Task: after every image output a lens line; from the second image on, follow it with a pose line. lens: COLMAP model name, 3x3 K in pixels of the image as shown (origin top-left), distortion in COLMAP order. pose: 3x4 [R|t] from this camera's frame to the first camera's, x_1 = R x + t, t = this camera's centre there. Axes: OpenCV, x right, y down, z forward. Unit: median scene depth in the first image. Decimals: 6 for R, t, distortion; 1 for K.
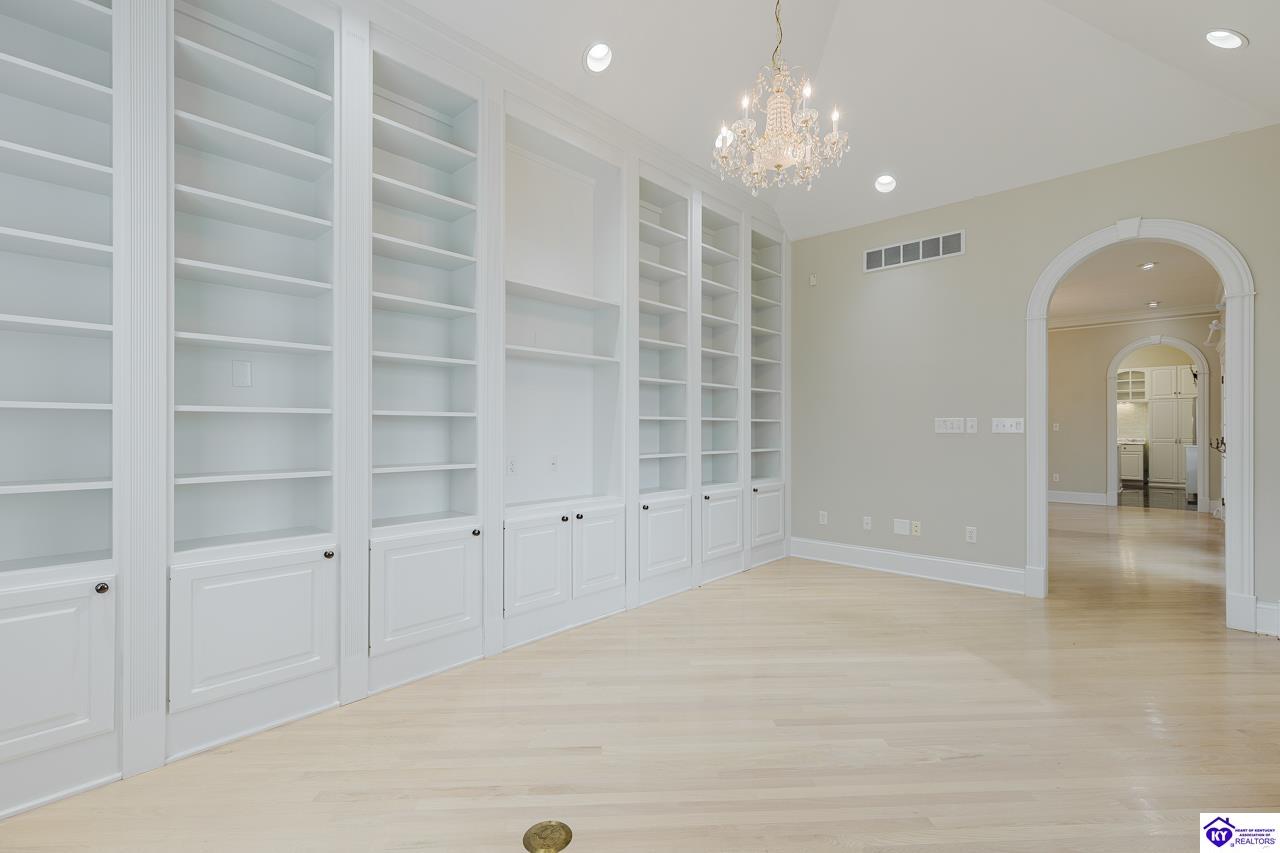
lens RADIAL K [[574.3, 0, 643.7], [0, 574.3, 426.8], [0, 0, 1]] dist [0.006984, -0.000791]
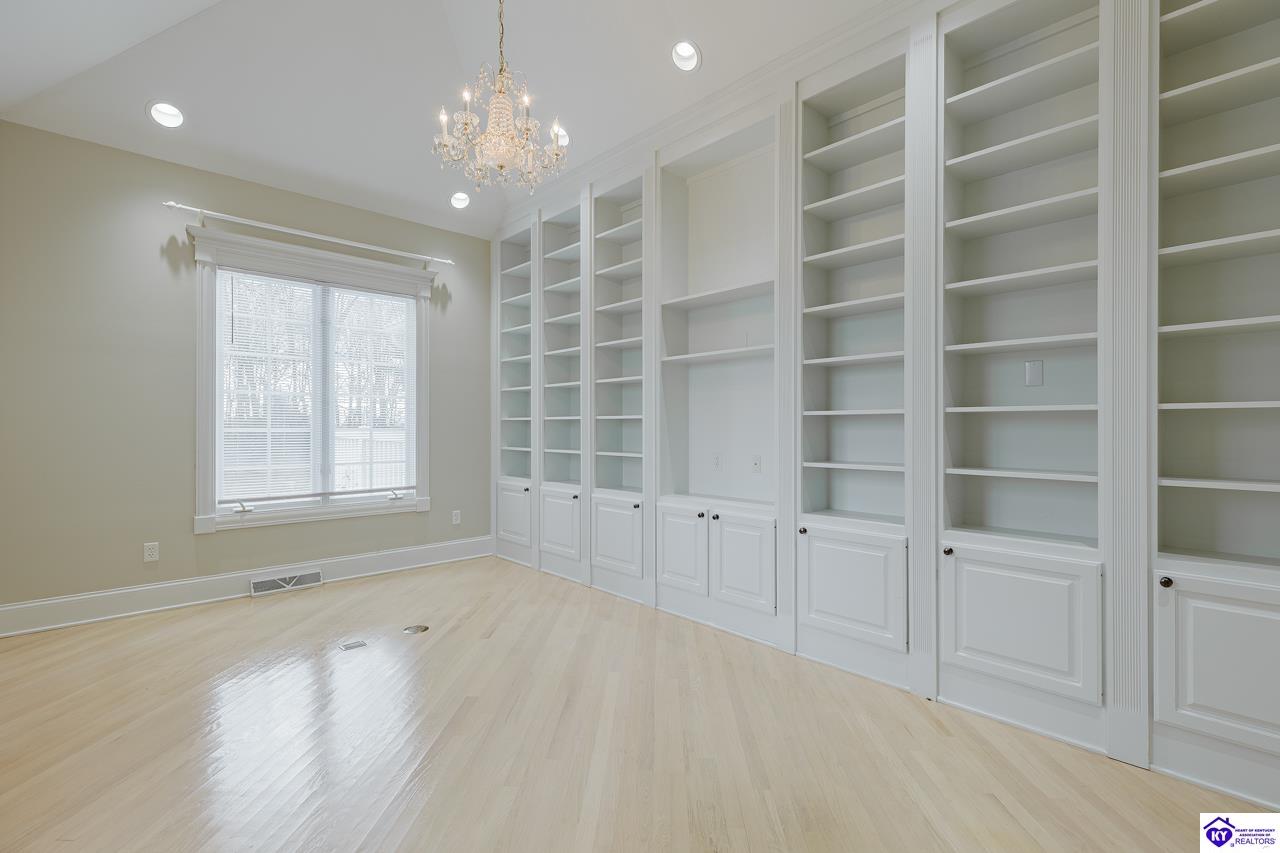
lens RADIAL K [[564.6, 0, 640.0], [0, 564.6, 426.5], [0, 0, 1]] dist [-0.001053, -0.000367]
pose [[-0.063359, -0.001366, -0.997990, 0.695615], [0.002983, 0.999994, -0.001558, 0.002129], [0.997986, -0.003075, -0.063354, 0.755261]]
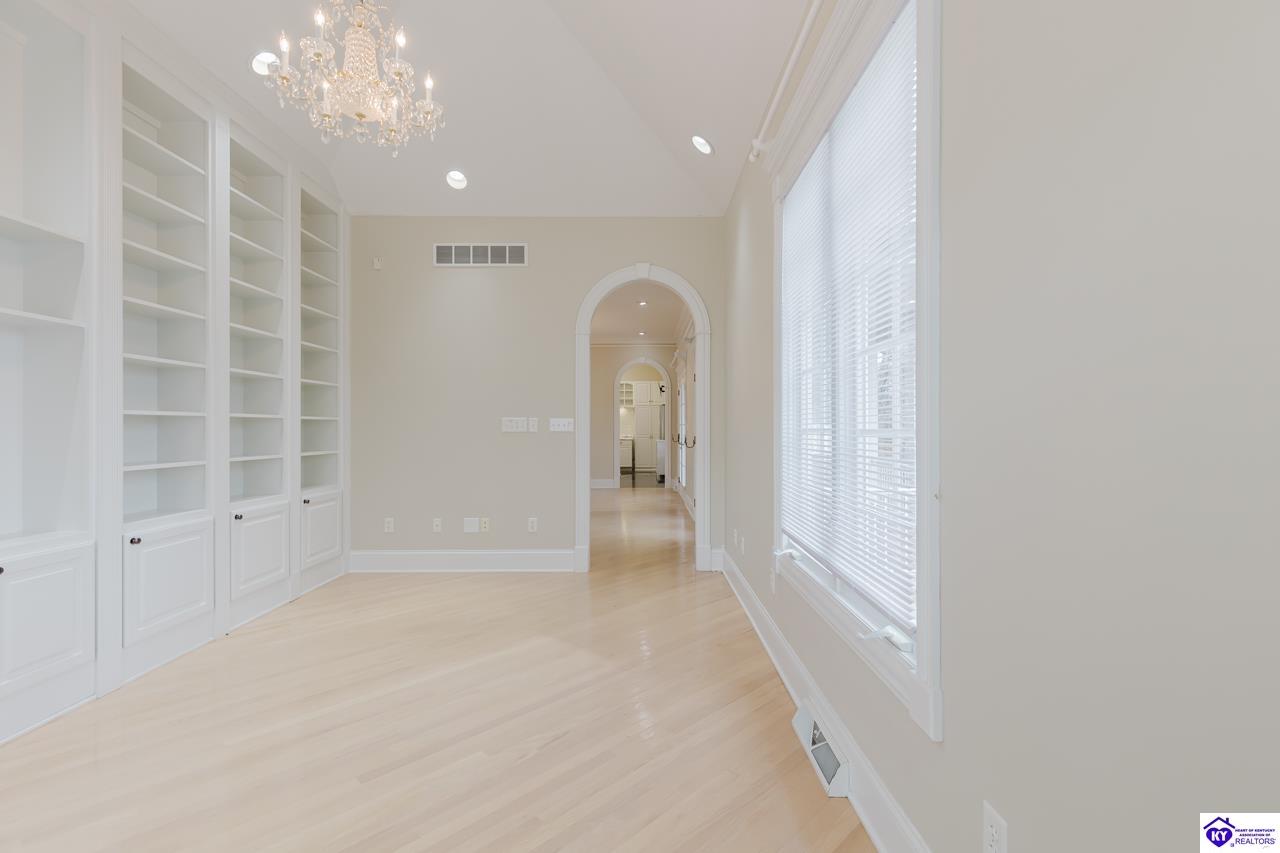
lens RADIAL K [[577.5, 0, 644.6], [0, 577.5, 427.6], [0, 0, 1]] dist [0.006237, -0.000756]
pose [[0.730803, -0.000669, 0.682588, -0.023480], [-0.001368, 0.999996, 0.002445, 0.000072], [-0.682587, -0.002721, 0.730800, 0.056867]]
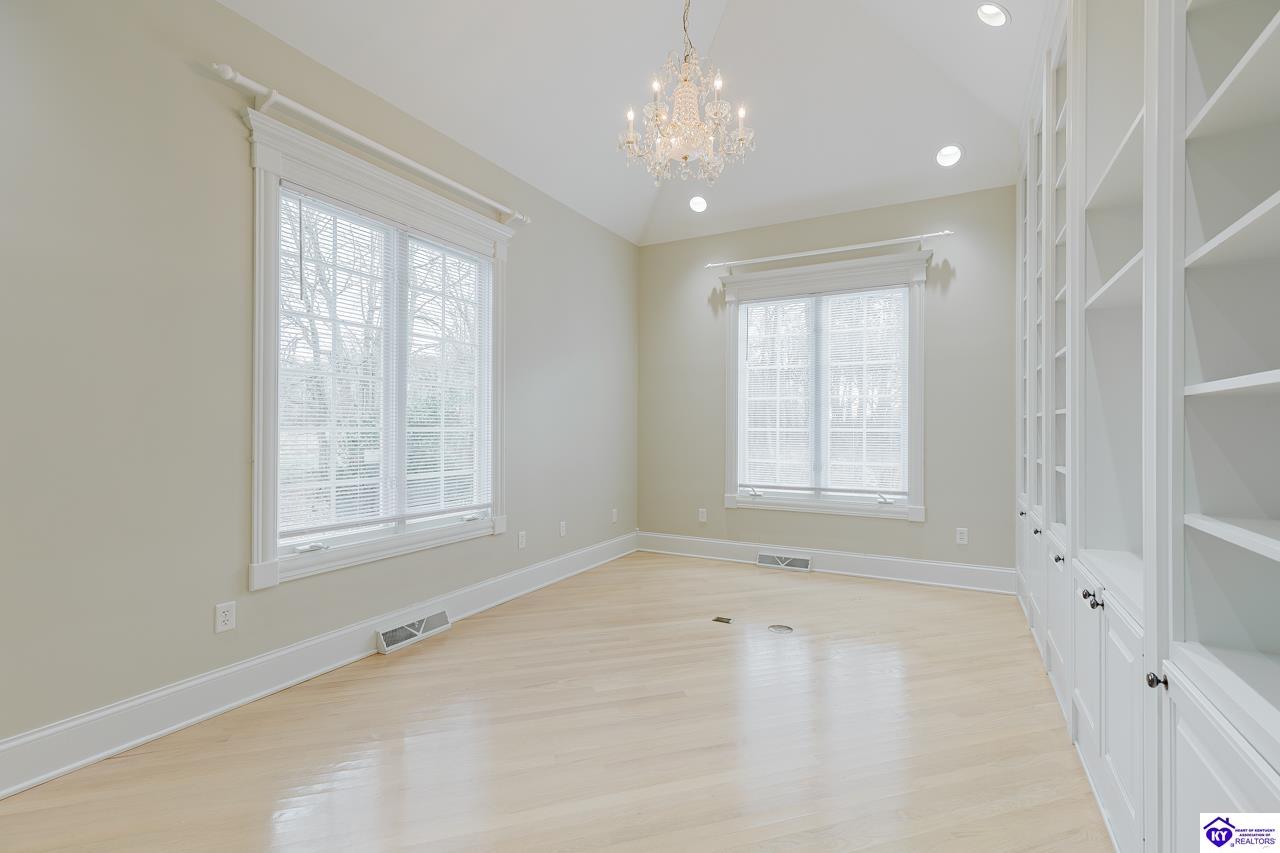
lens RADIAL K [[571.5, 0, 660.2], [0, 571.5, 426.6], [0, 0, 1]] dist [0.001394, -0.000085]
pose [[-0.961448, -0.001950, -0.274981, 0.314768], [-0.000818, 0.999991, -0.004231, 0.003755], [0.274987, -0.003843, -0.961440, 1.113616]]
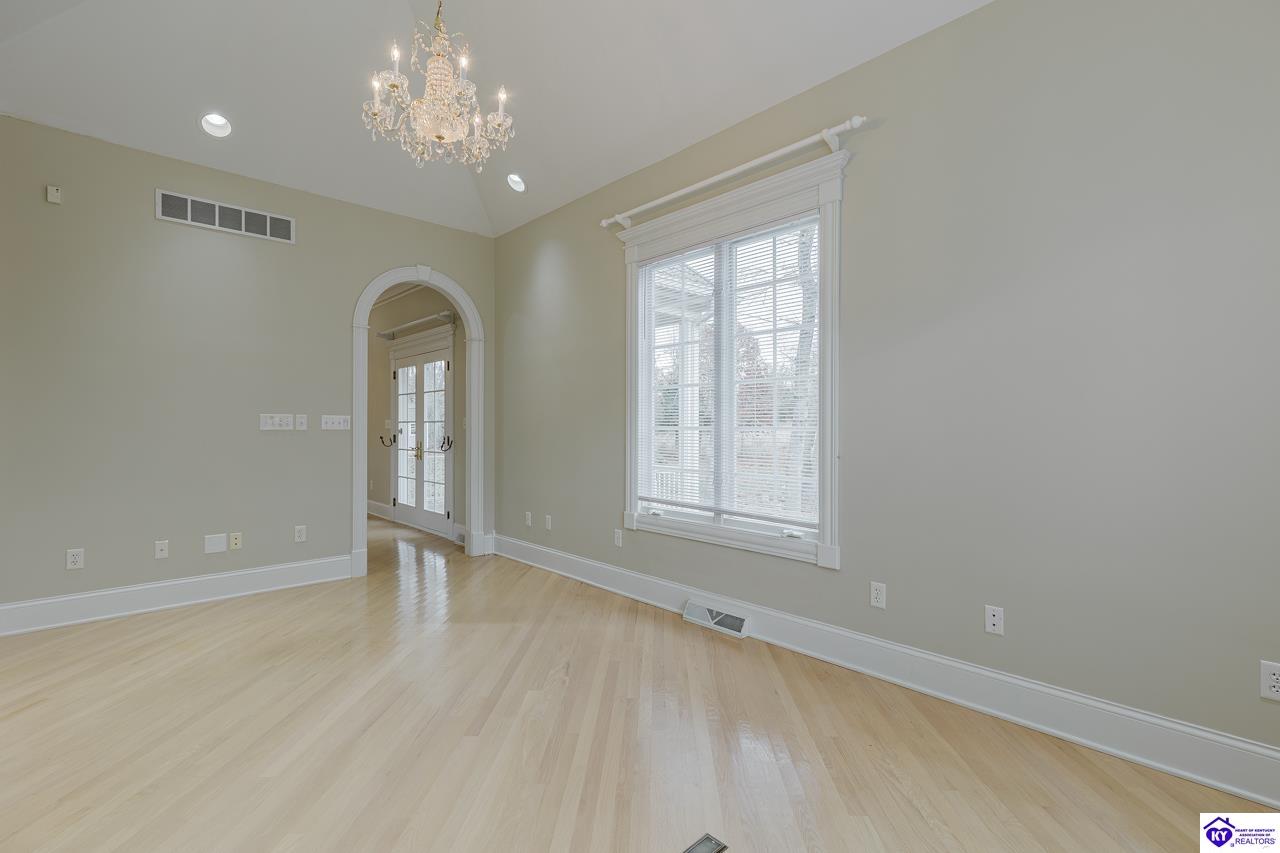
lens RADIAL K [[581.8, 0, 645.5], [0, 581.8, 427.5], [0, 0, 1]] dist [0.004534, 0.000100]
pose [[0.062912, -0.001564, 0.998018, -0.387947], [-0.004726, 0.999987, 0.001865, 0.001945], [-0.998008, -0.004834, 0.062903, 0.357295]]
